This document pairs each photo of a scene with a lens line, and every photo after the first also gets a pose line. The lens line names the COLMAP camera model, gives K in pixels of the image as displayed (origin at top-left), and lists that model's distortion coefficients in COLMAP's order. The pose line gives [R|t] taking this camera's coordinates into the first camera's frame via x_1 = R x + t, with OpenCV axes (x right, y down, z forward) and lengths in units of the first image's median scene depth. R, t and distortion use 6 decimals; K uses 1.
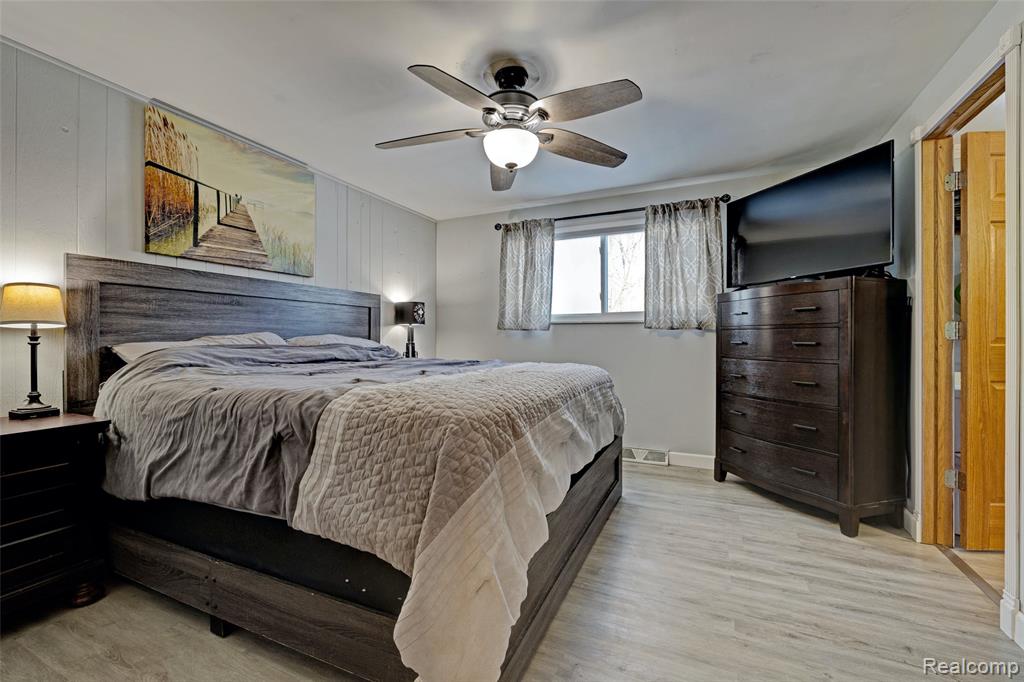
lens RADIAL K [[432.4, 0, 512.4], [0, 432.4, 338.8], [0, 0, 1]] dist [0.000844, -0.000879]
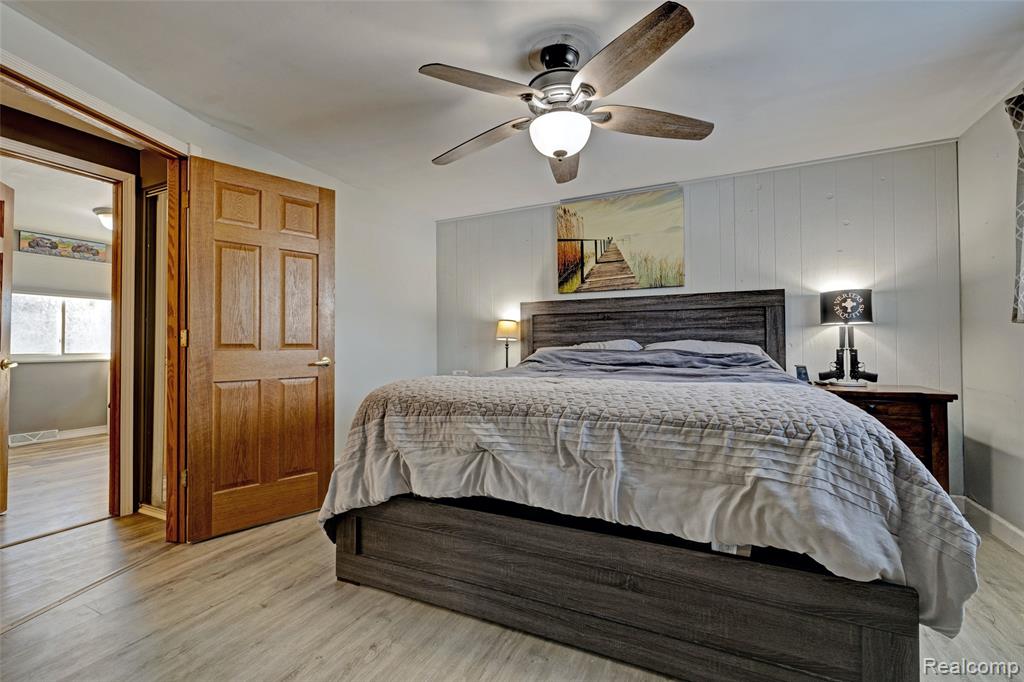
lens RADIAL K [[432.4, 0, 510.1], [0, 432.4, 338.8], [0, 0, 1]] dist [0.000844, -0.000879]
pose [[-0.016753, -0.016328, -0.999726, 0.596225], [0.004798, 0.999854, -0.016410, 0.001561], [0.999848, -0.005072, -0.016672, 0.603098]]
